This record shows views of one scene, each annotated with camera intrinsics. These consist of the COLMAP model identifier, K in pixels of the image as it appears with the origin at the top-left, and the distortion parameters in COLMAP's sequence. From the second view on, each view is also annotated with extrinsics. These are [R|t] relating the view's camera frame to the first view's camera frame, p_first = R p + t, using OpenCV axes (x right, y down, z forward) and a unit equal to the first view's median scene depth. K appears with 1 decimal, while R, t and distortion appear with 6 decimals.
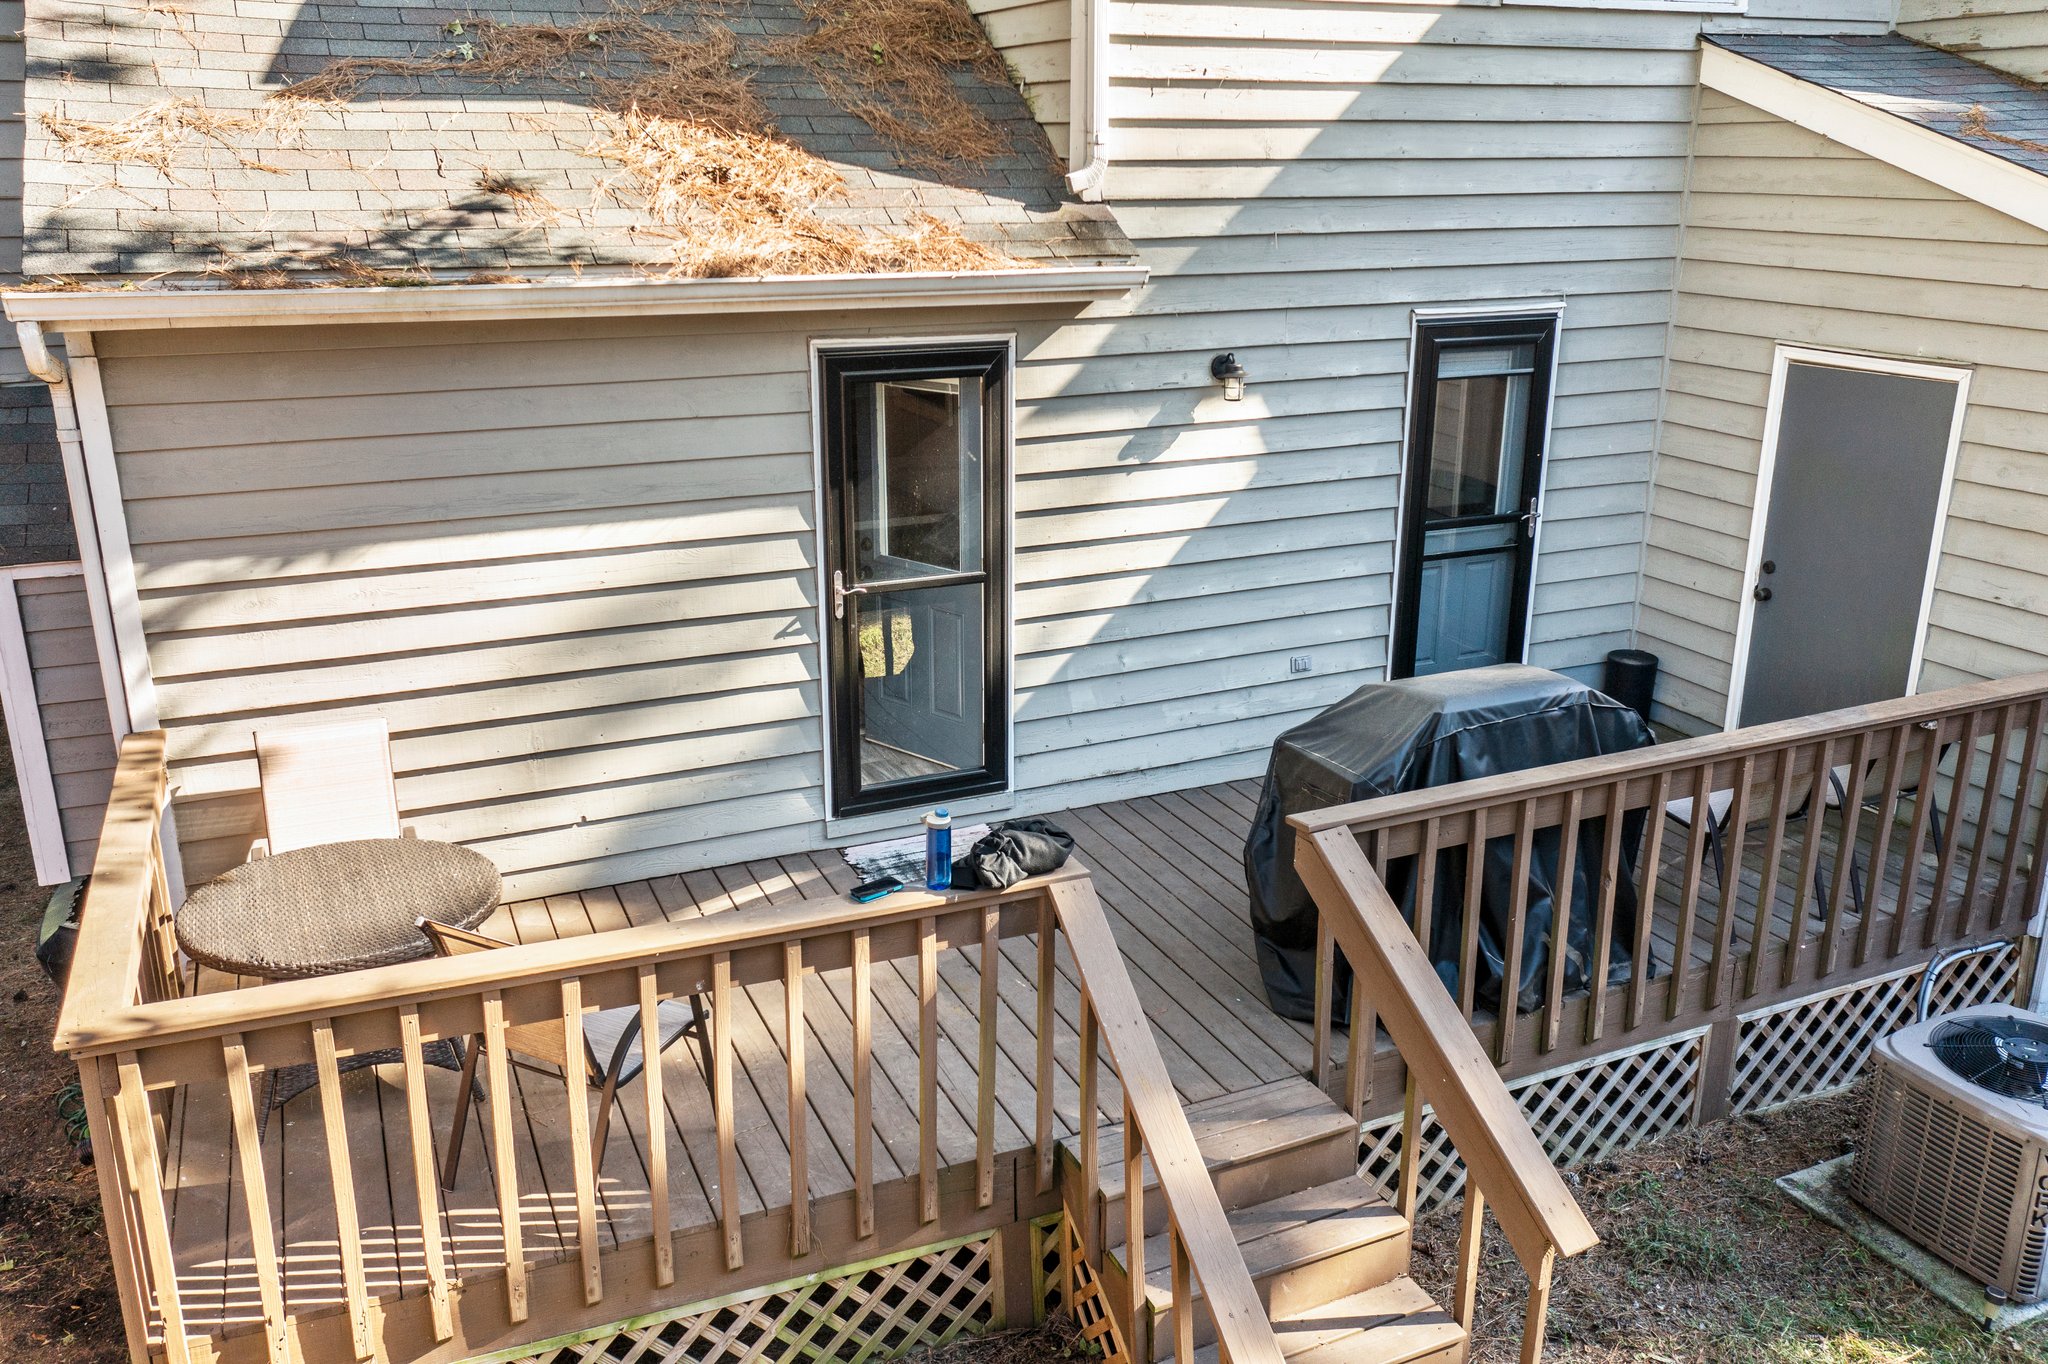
lens RADIAL K [[1650.4, 0, 1020.9], [0, 1650.4, 706.2], [0, 0, 1]] dist [-0.008727, 0.013672]
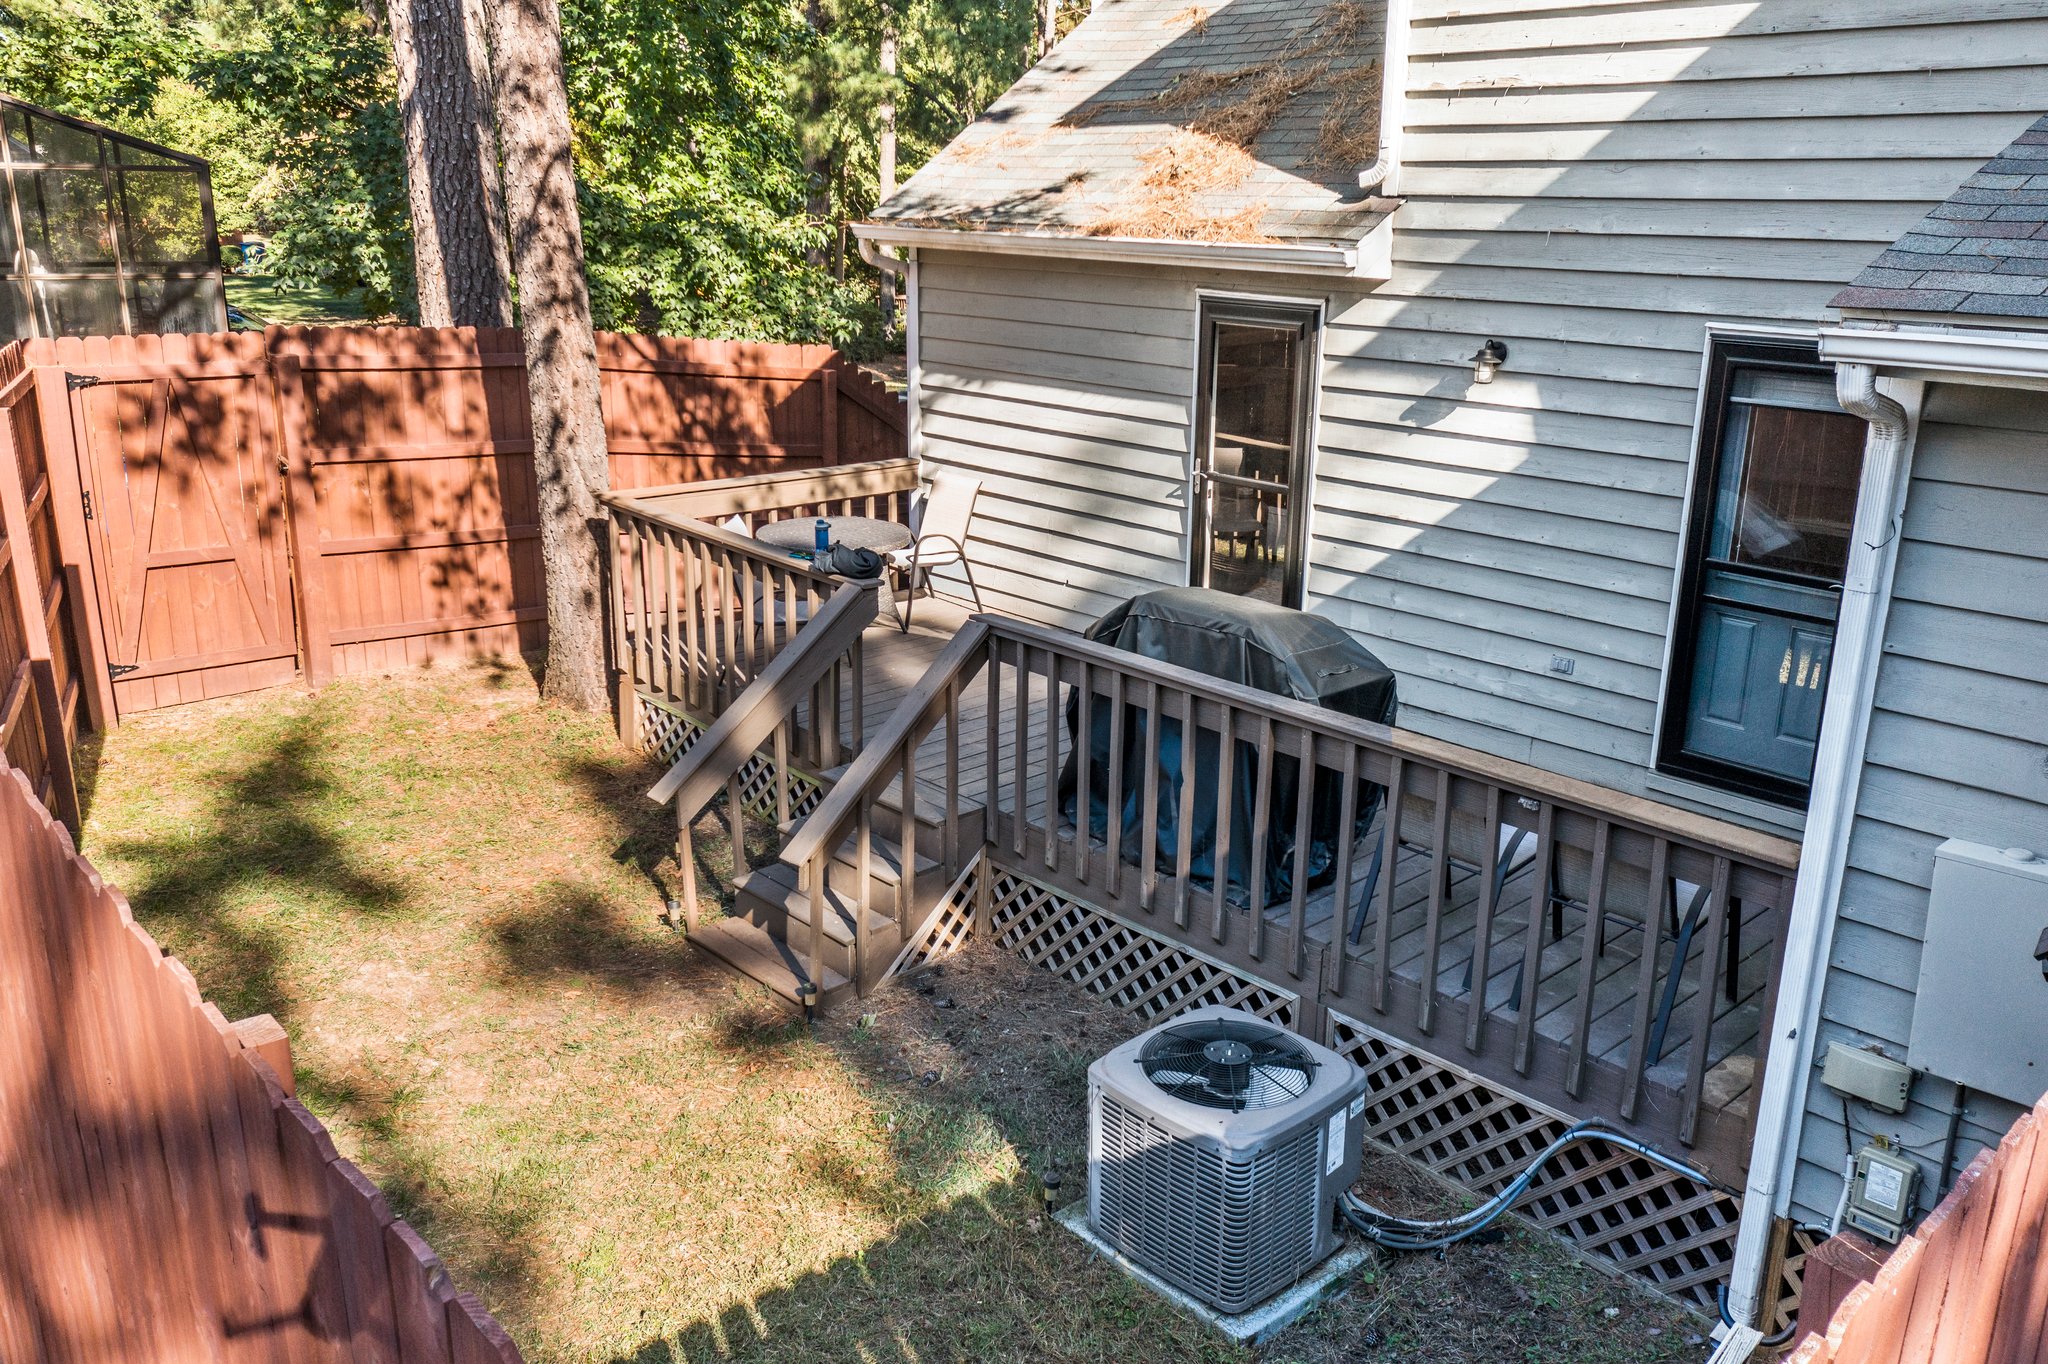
lens RADIAL K [[1650.4, 0, 1020.9], [0, 1650.4, 706.2], [0, 0, 1]] dist [-0.008727, 0.013672]
pose [[0.313206, 0.297335, -0.901939, 1.083155], [-0.302998, 0.931376, 0.201820, -0.115643], [0.900052, 0.210074, 0.381804, 0.362387]]
